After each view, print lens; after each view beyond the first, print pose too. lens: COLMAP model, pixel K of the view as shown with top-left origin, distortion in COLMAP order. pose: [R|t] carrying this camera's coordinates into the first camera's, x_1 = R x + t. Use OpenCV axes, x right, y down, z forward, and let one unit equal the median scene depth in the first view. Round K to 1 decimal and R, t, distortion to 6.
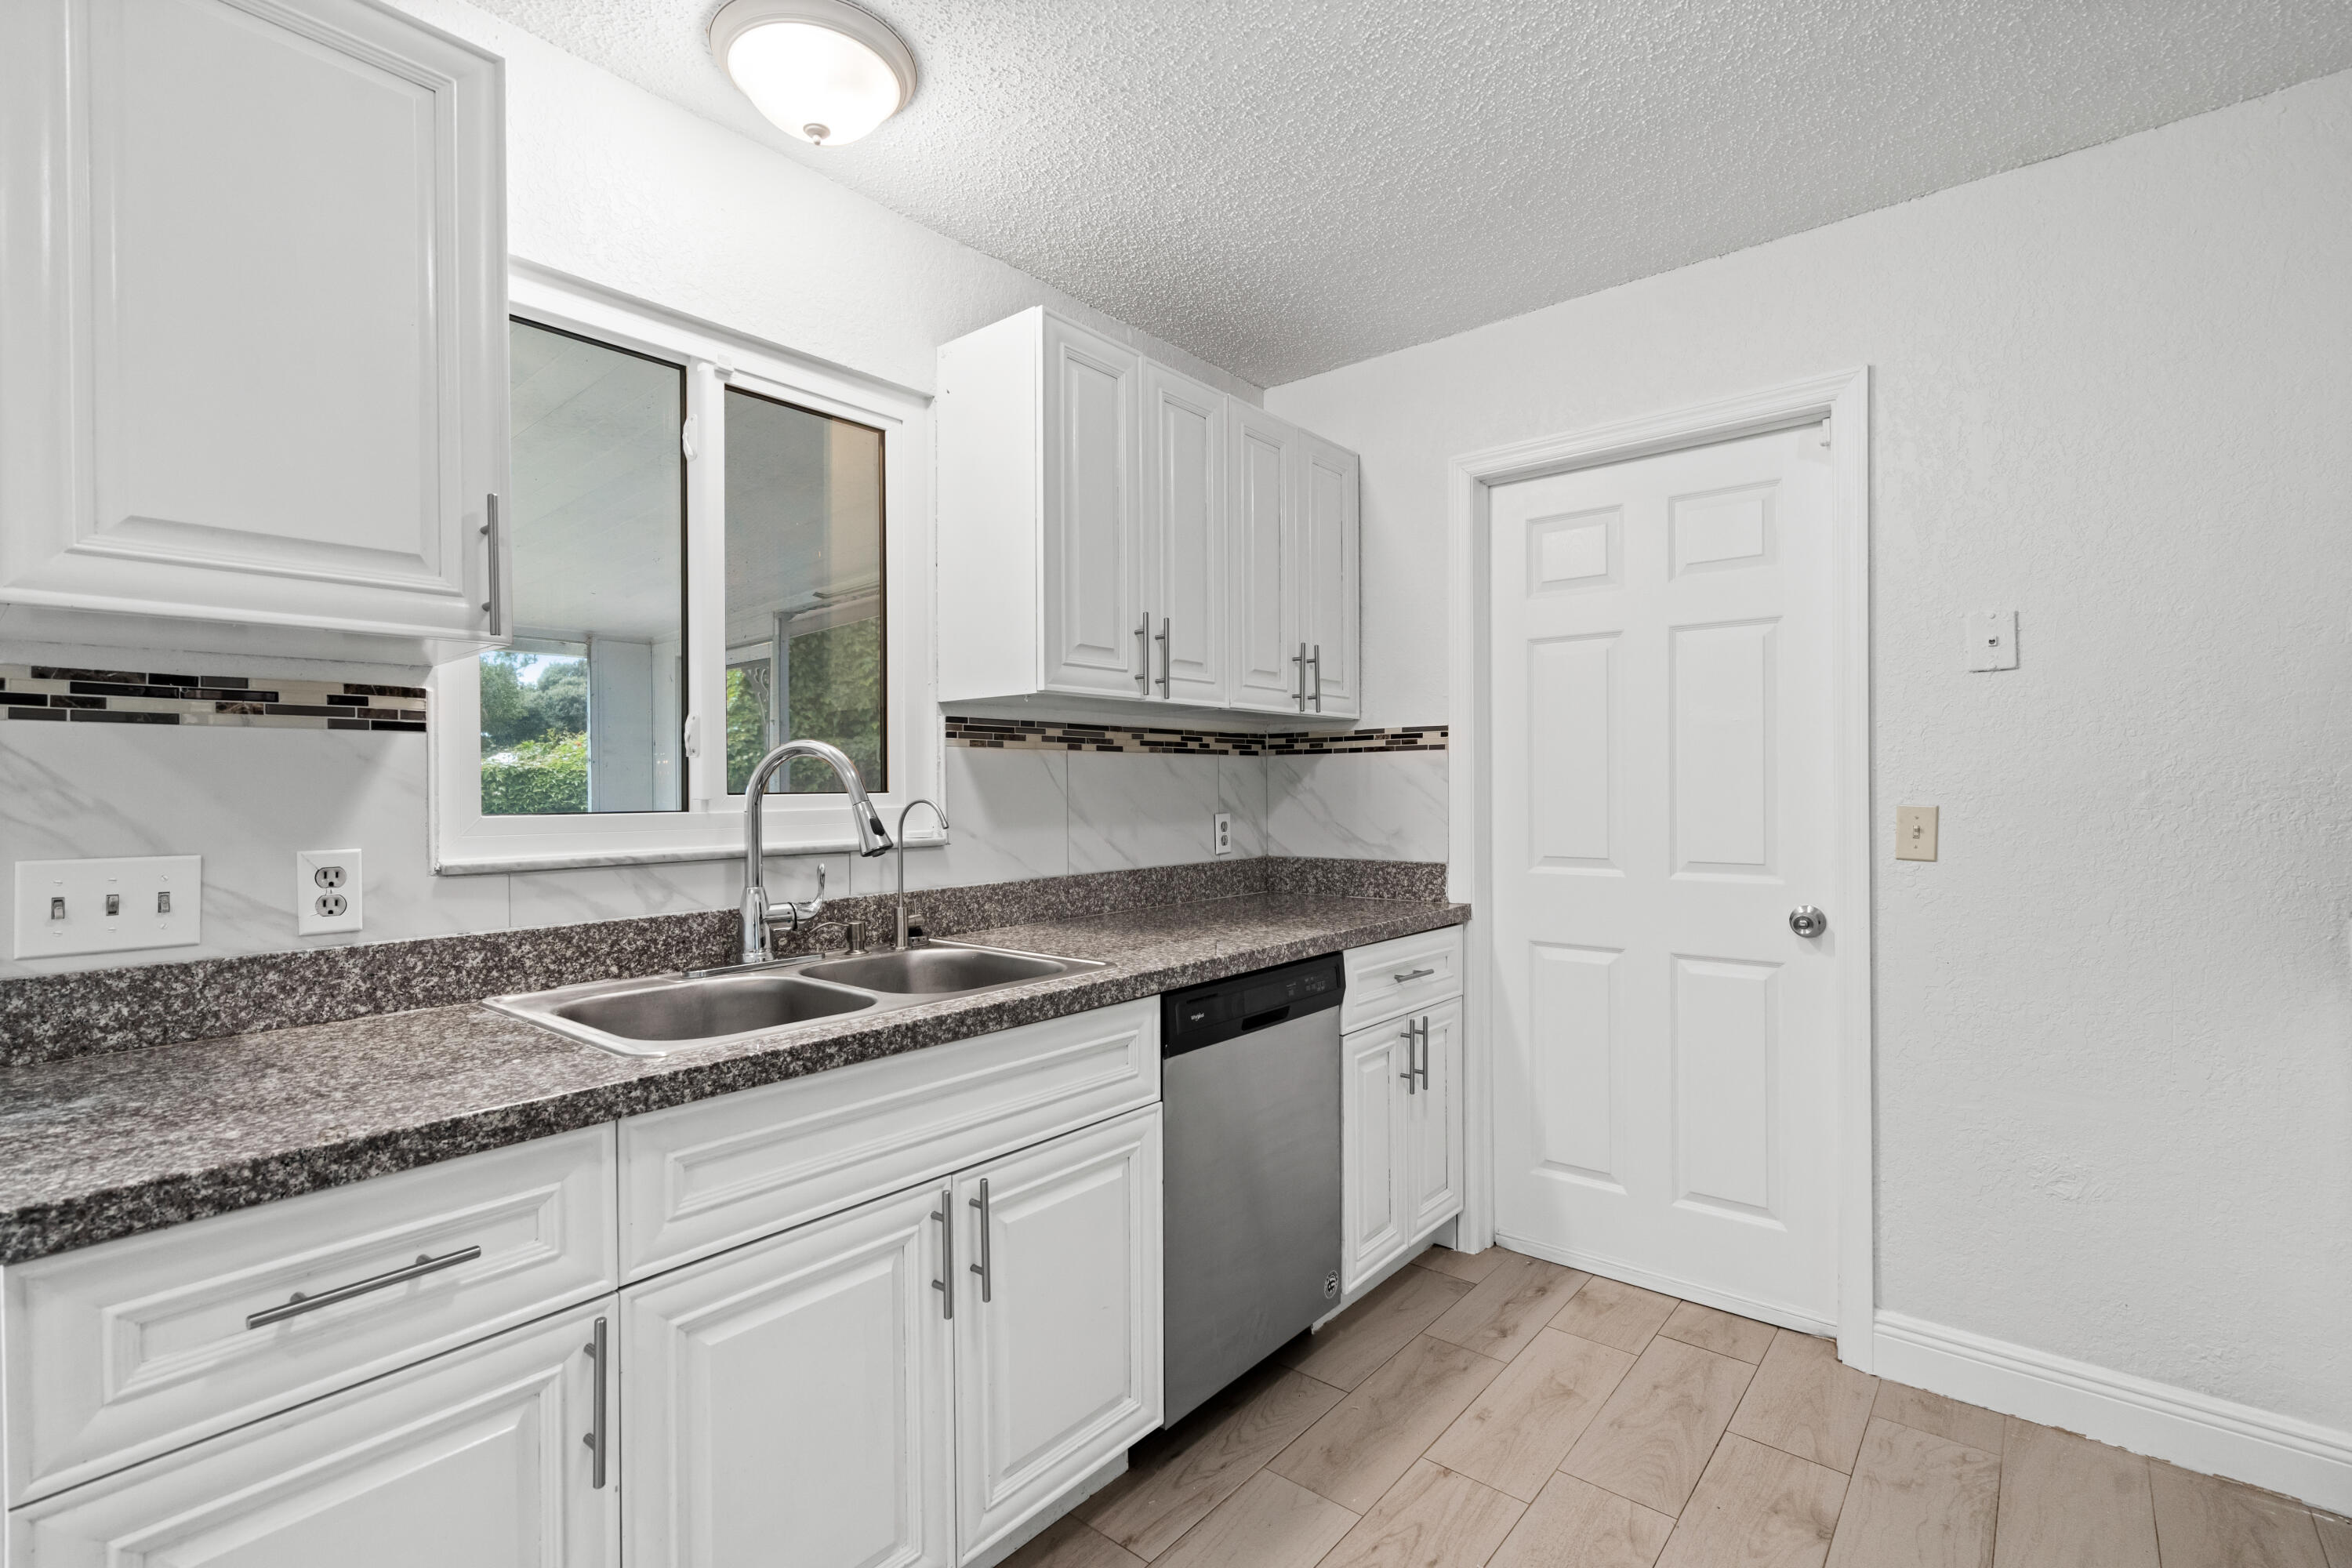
lens RADIAL K [[1068.5, 0, 1175.7], [0, 1068.5, 784.7], [0, 0, 1]] dist [-0.004725, 0.003419]
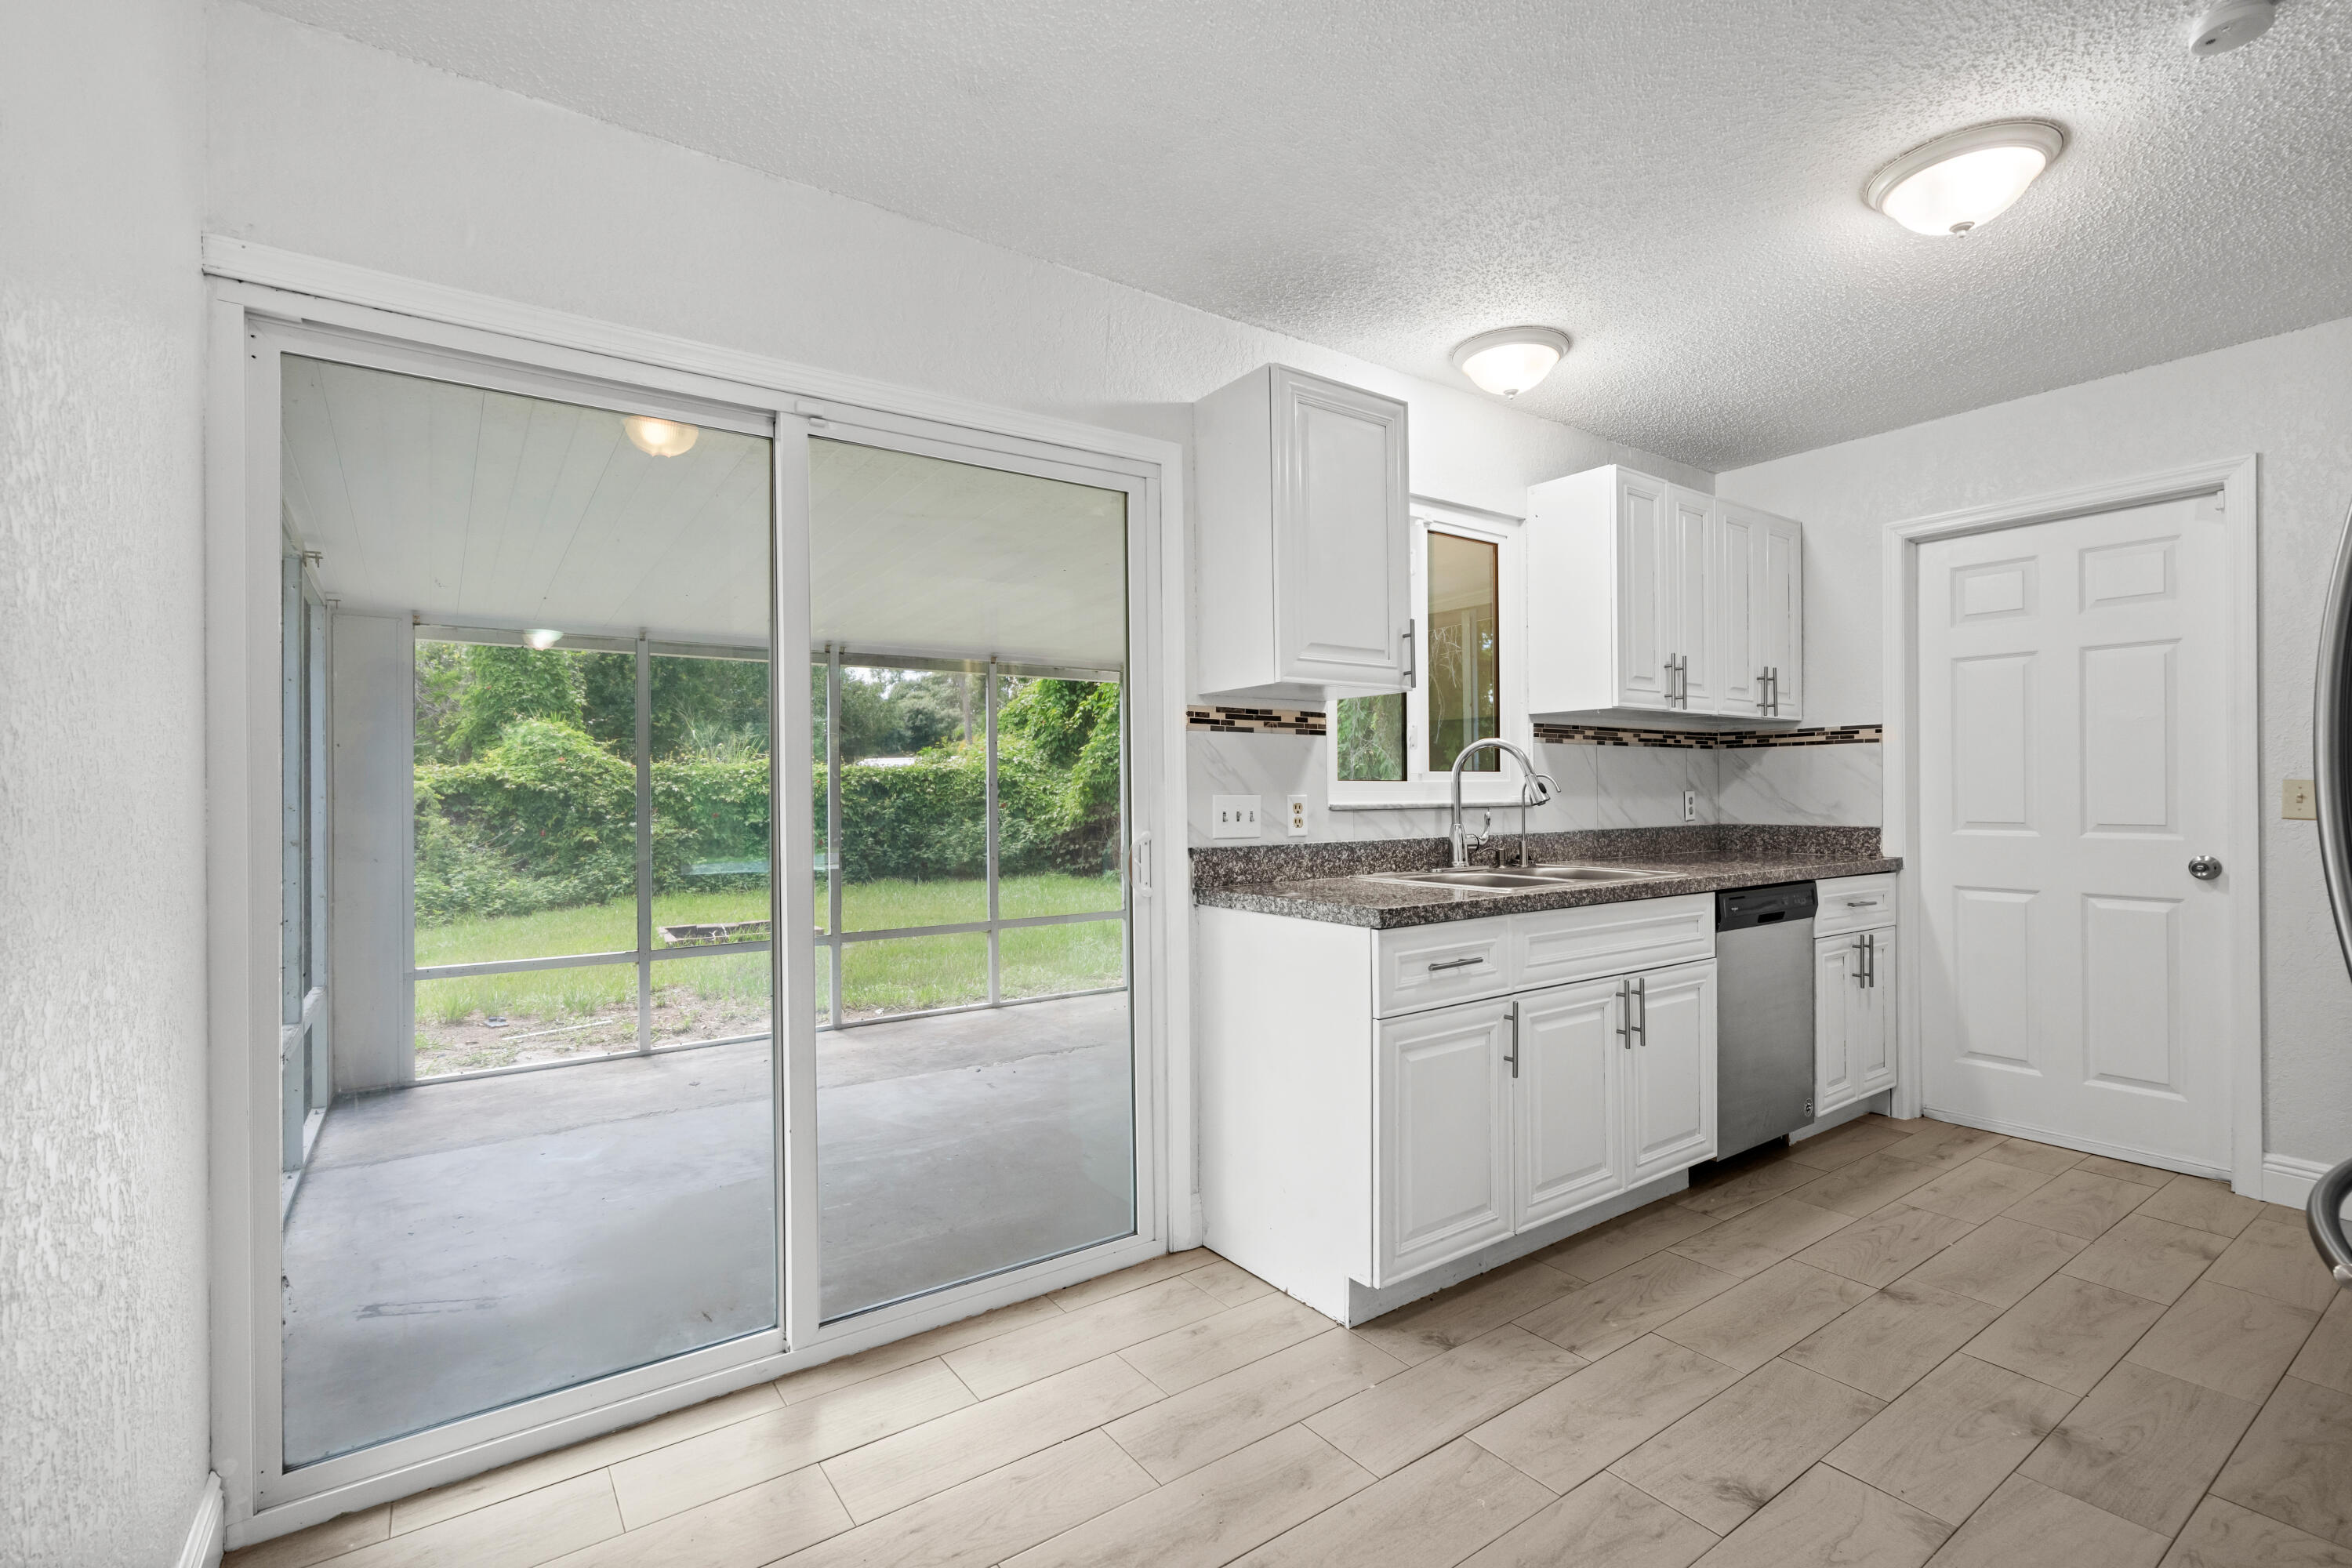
lens RADIAL K [[1068.5, 0, 1175.0], [0, 1068.5, 785.6], [0, 0, 1]] dist [-0.004725, 0.003419]
pose [[0.967140, 0.000213, -0.254245, -0.316237], [-0.000920, 0.999996, -0.002664, 0.030986], [0.254243, 0.002810, 0.967136, -0.623462]]
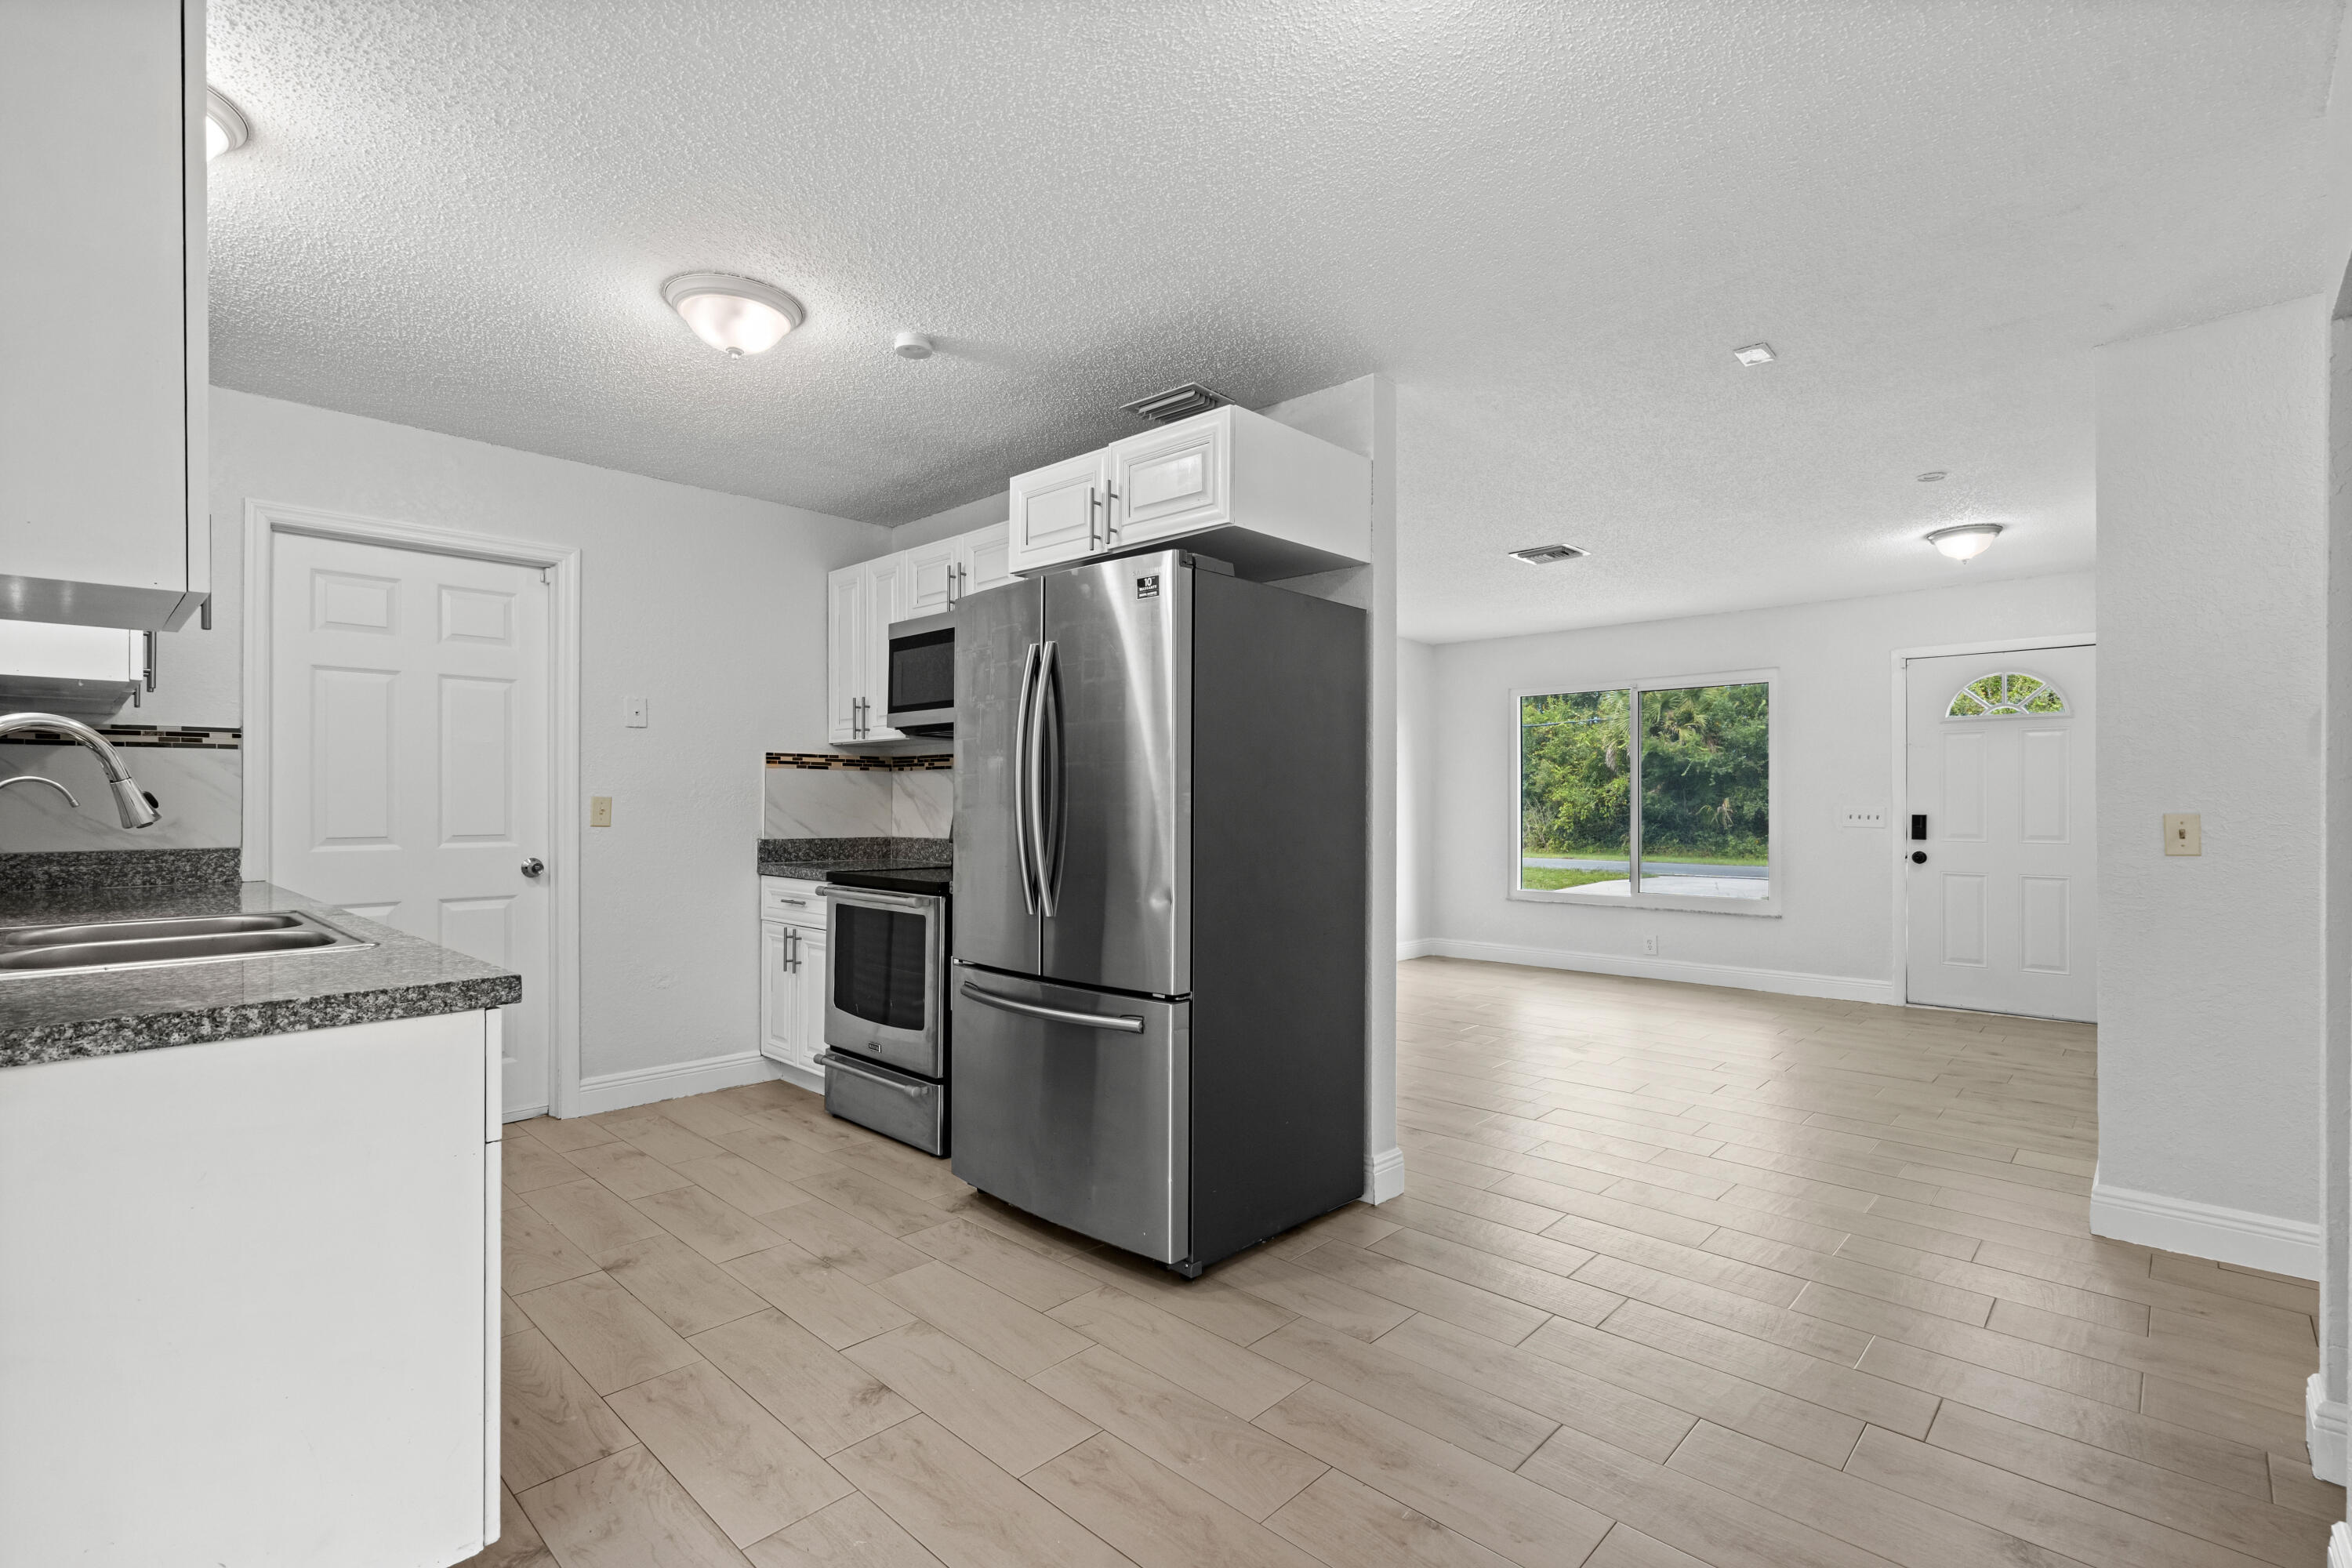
lens RADIAL K [[1068.5, 0, 1176.1], [0, 1068.5, 804.6], [0, 0, 1]] dist [-0.004725, 0.003419]
pose [[0.045304, 0.009044, 0.998932, -1.032824], [-0.006149, 0.999943, -0.008775, 0.036972], [-0.998954, -0.005745, 0.045357, -0.073680]]
